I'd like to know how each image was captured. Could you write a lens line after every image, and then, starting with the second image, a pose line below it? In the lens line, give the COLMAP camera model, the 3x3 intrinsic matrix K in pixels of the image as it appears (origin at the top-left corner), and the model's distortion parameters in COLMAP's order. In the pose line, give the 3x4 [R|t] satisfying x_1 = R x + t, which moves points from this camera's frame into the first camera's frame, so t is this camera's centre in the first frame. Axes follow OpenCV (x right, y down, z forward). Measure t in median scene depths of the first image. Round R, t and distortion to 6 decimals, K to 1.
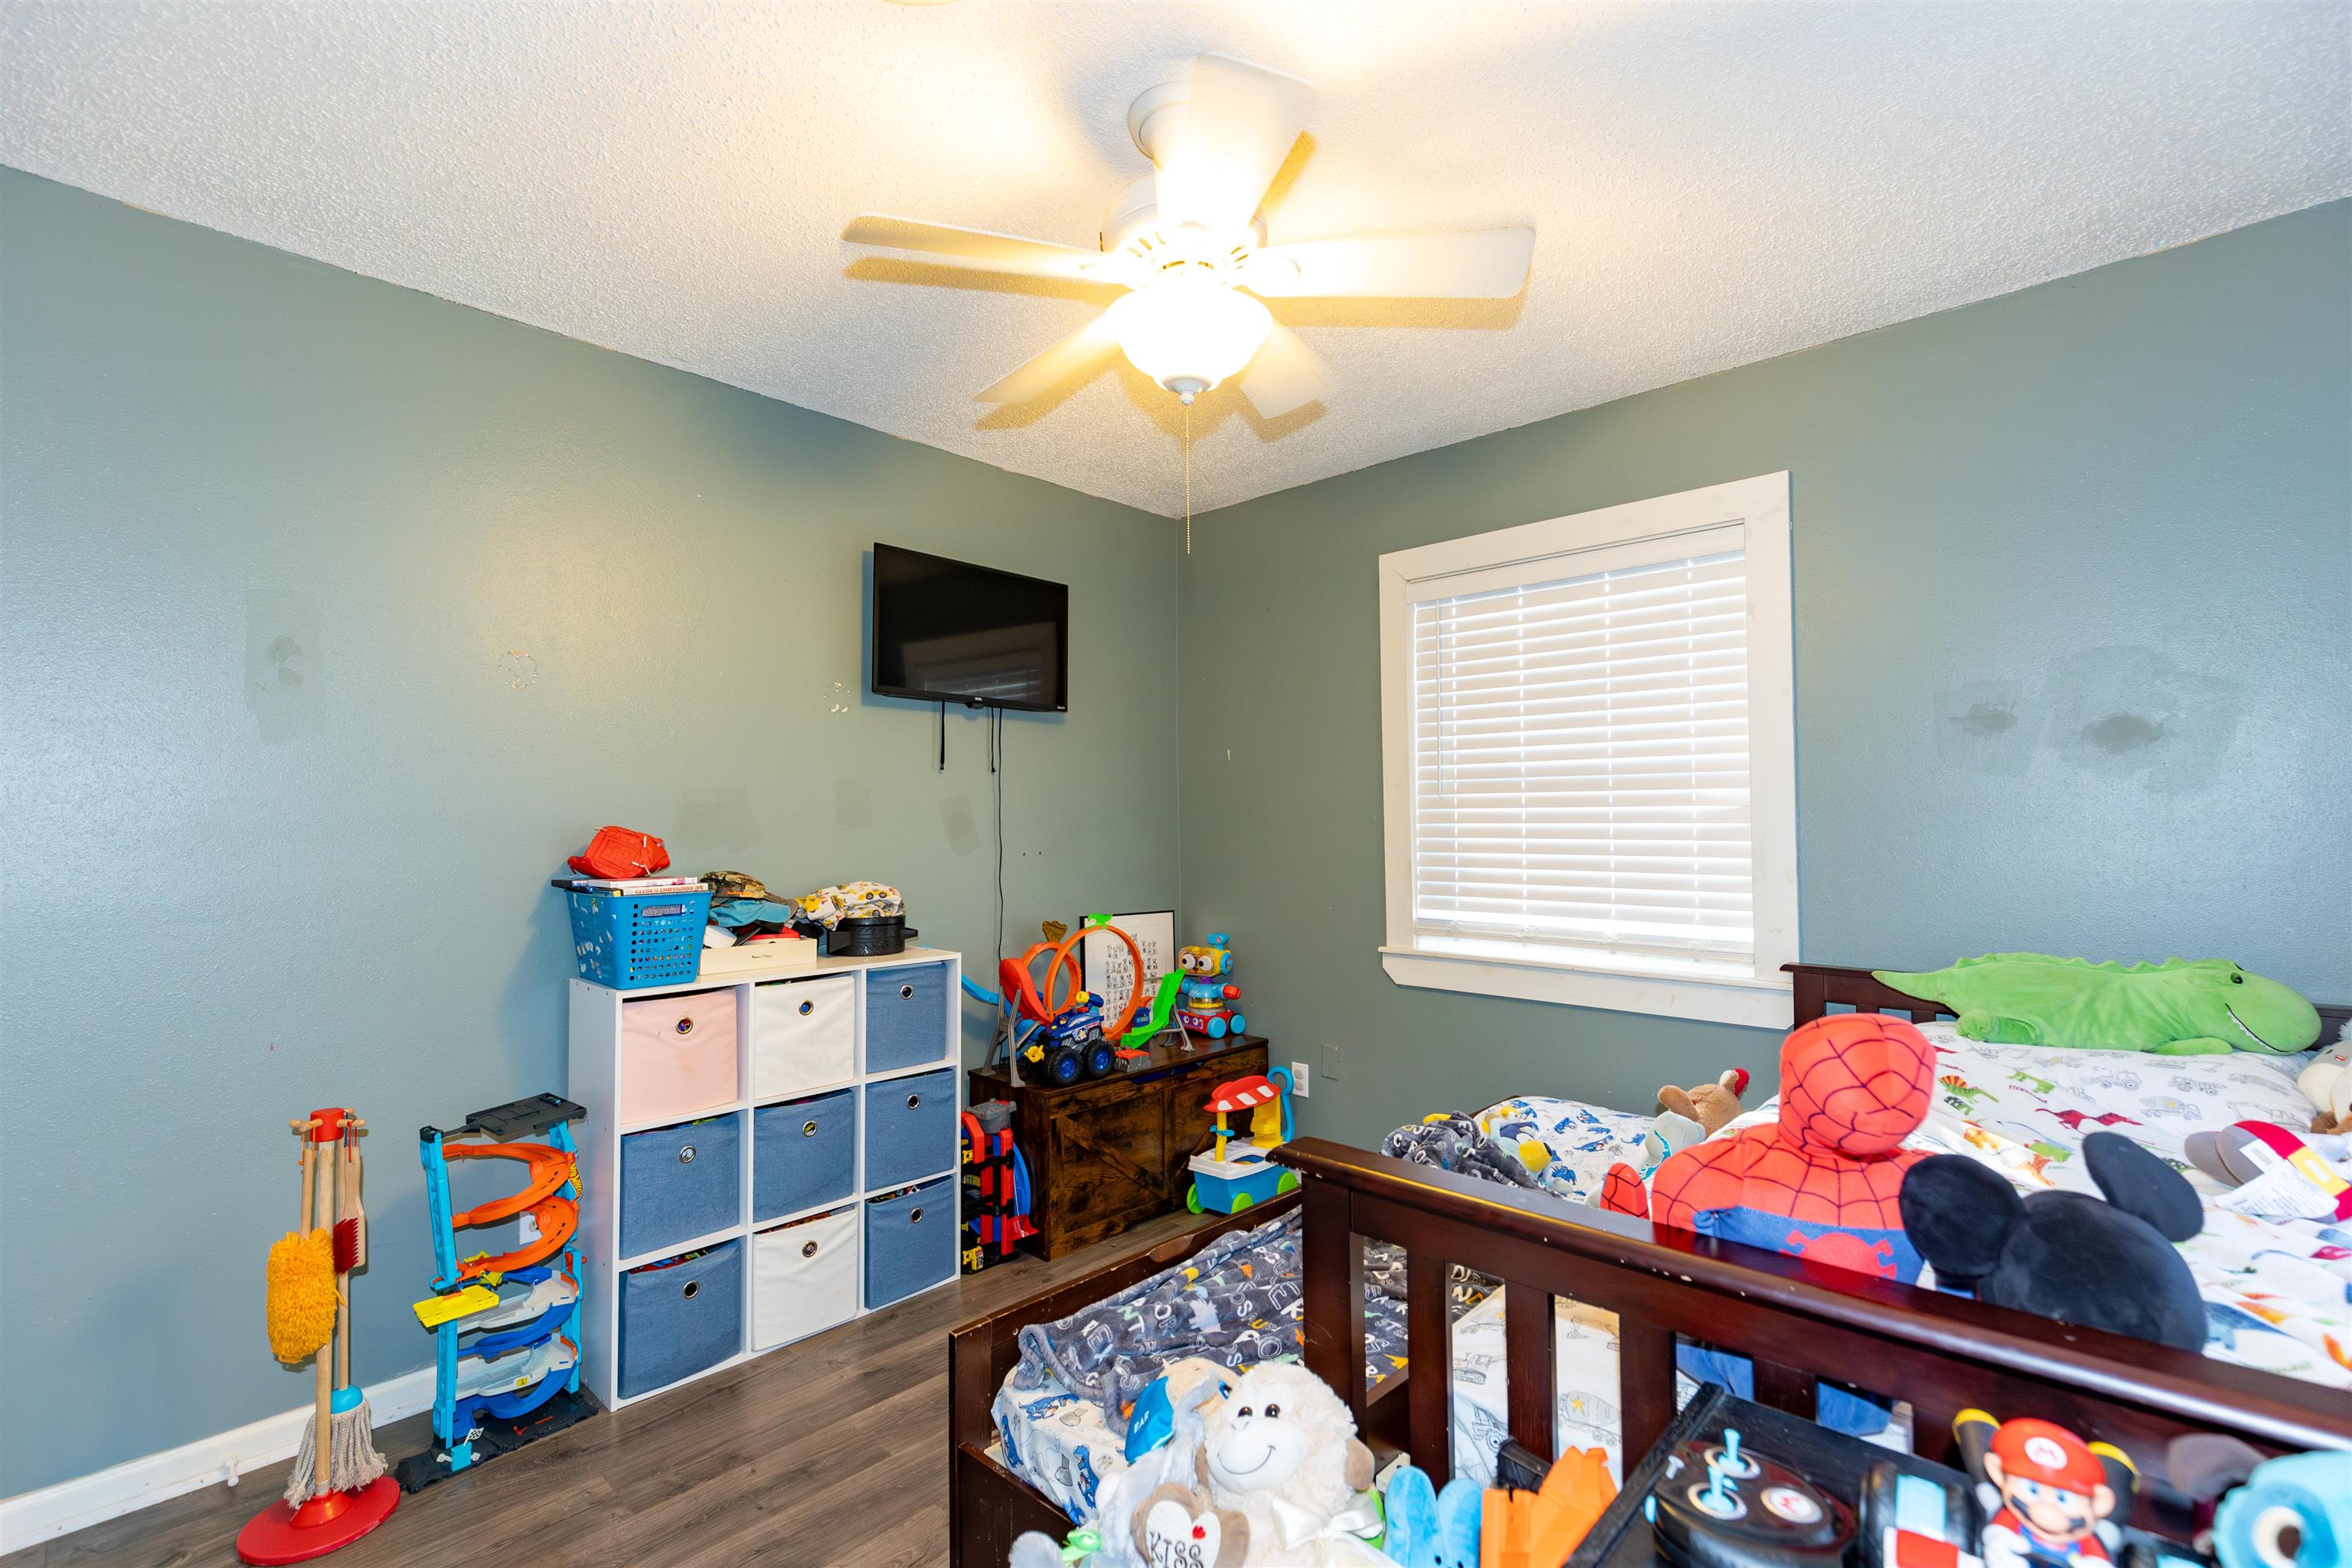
lens RADIAL K [[1055.7, 0, 1163.5], [0, 1055.7, 785.1], [0, 0, 1]] dist [0.004998, -0.001432]
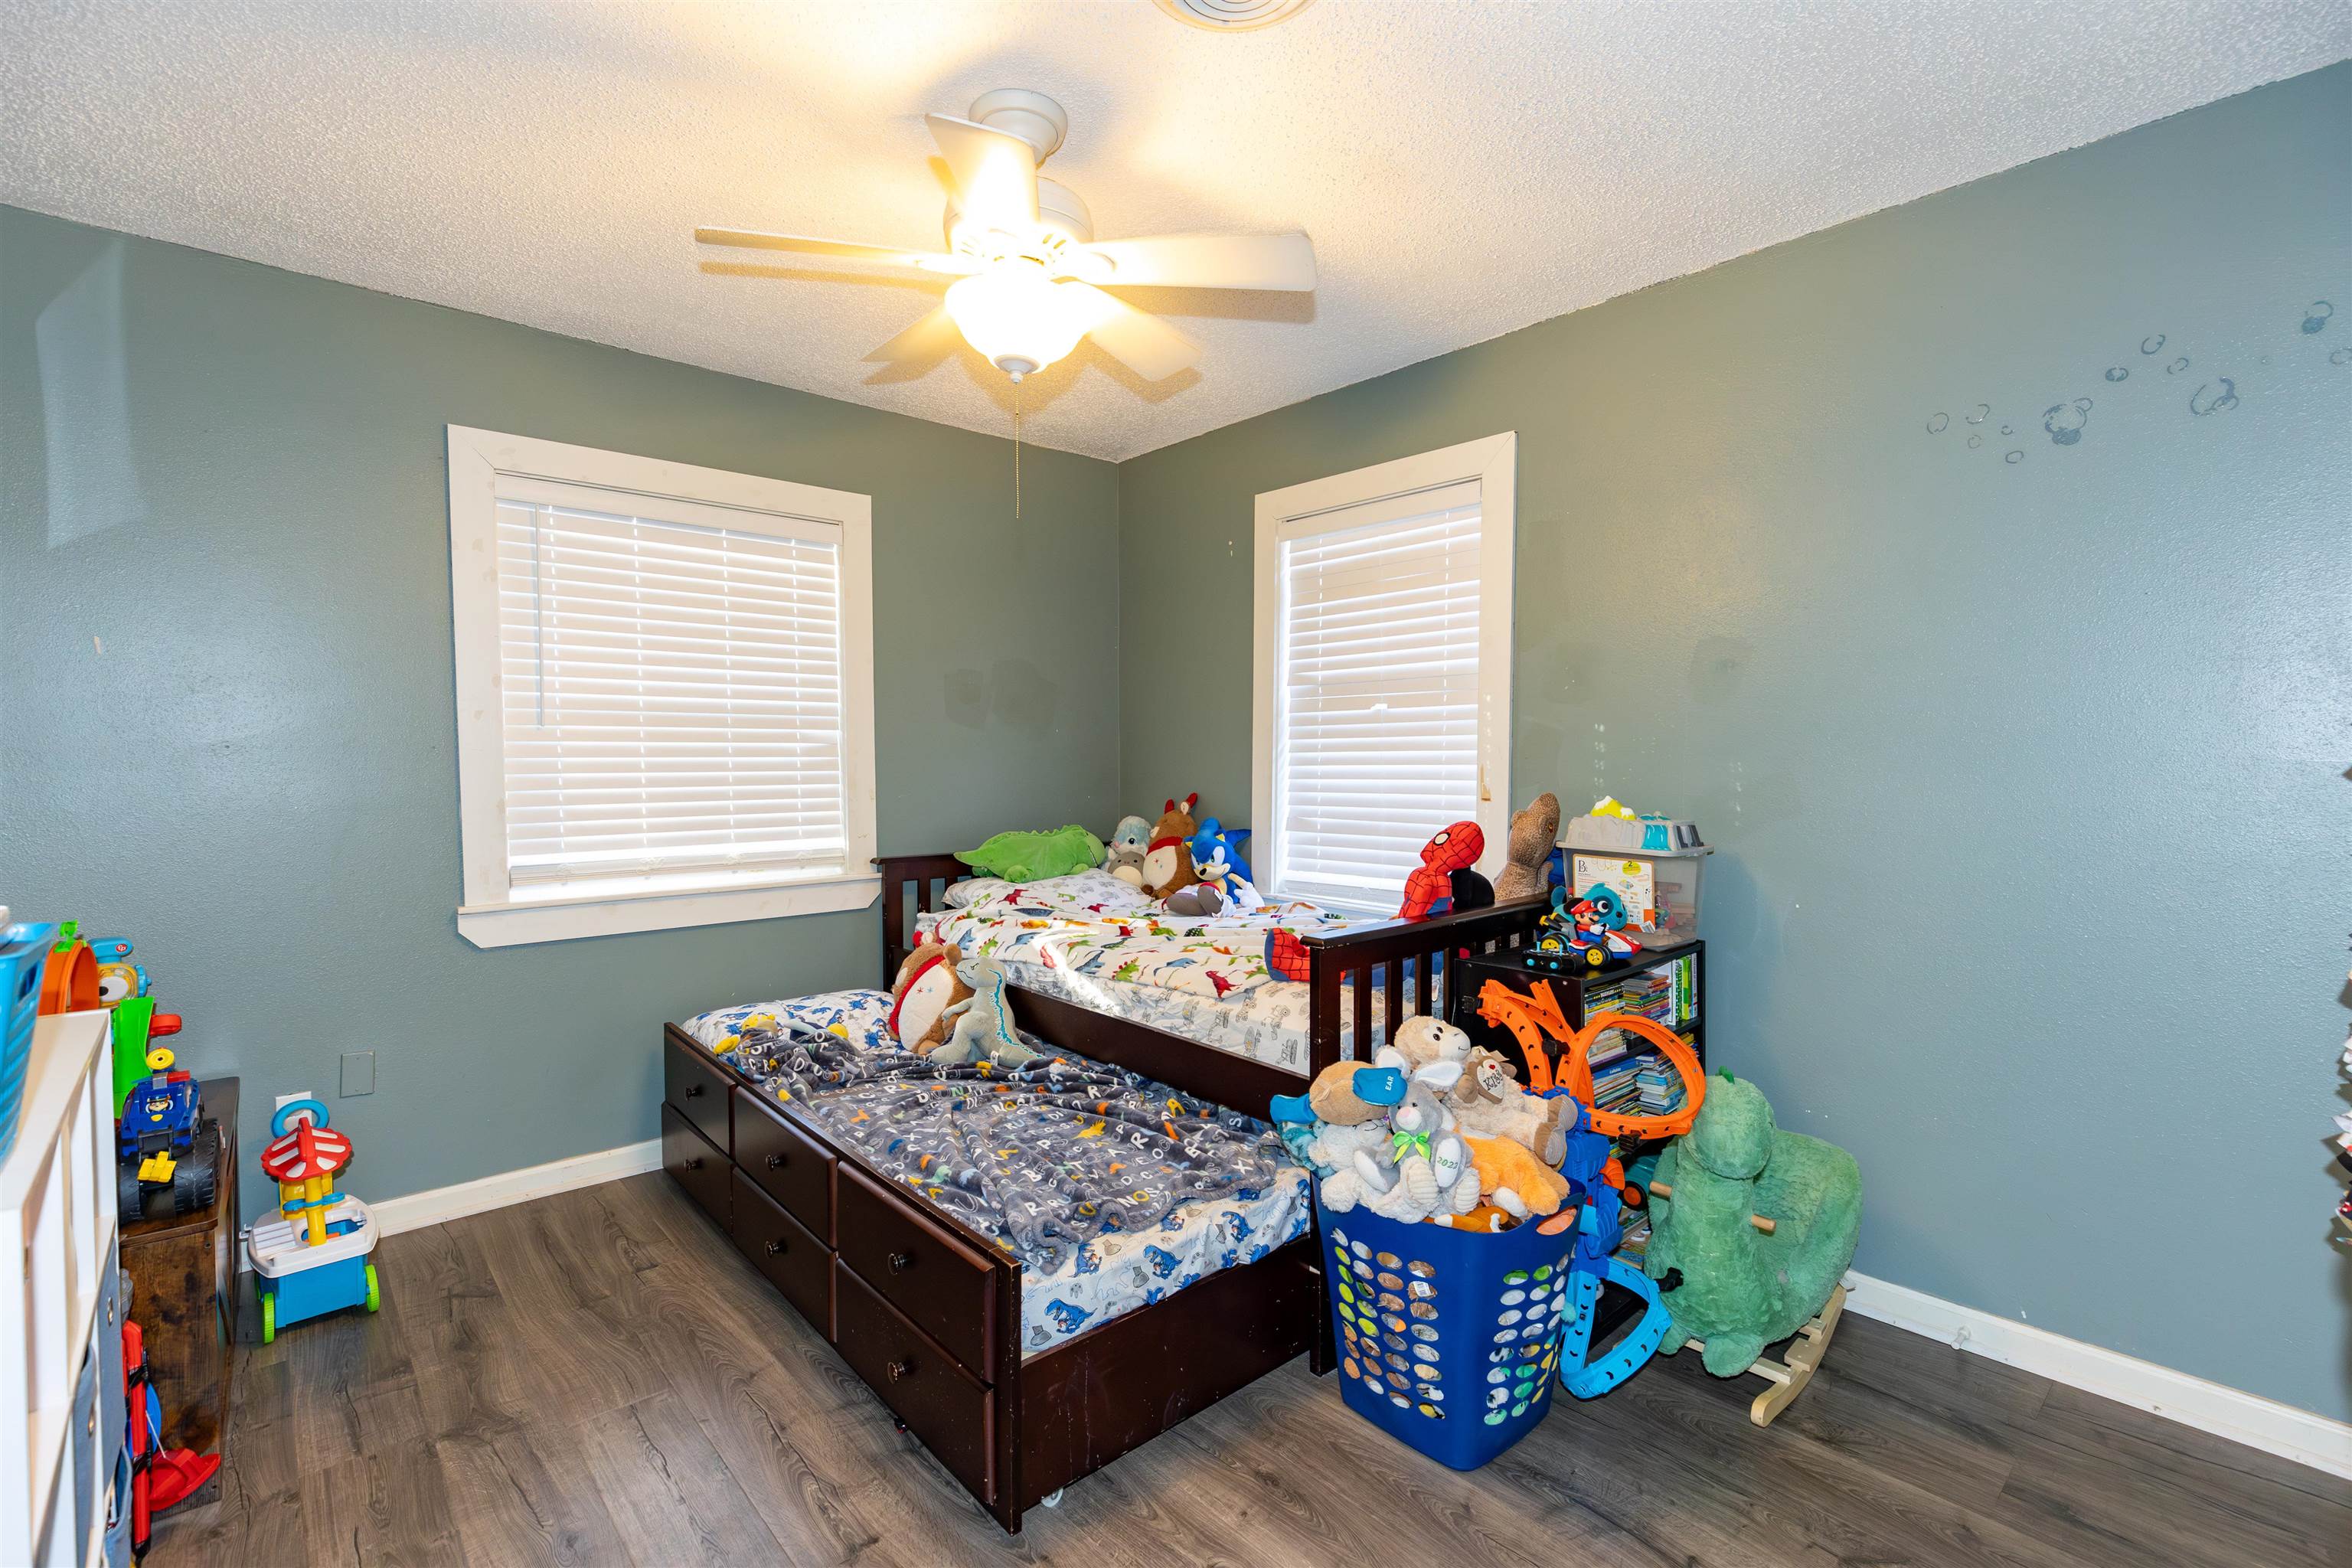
lens RADIAL K [[1055.7, 0, 1166.6], [0, 1055.7, 780.0], [0, 0, 1]] dist [0.004998, -0.001432]
pose [[0.100334, -0.018405, 0.994784, -0.647974], [-0.032131, 0.999247, 0.021729, 0.021057], [-0.994435, -0.034144, 0.099667, 0.430955]]
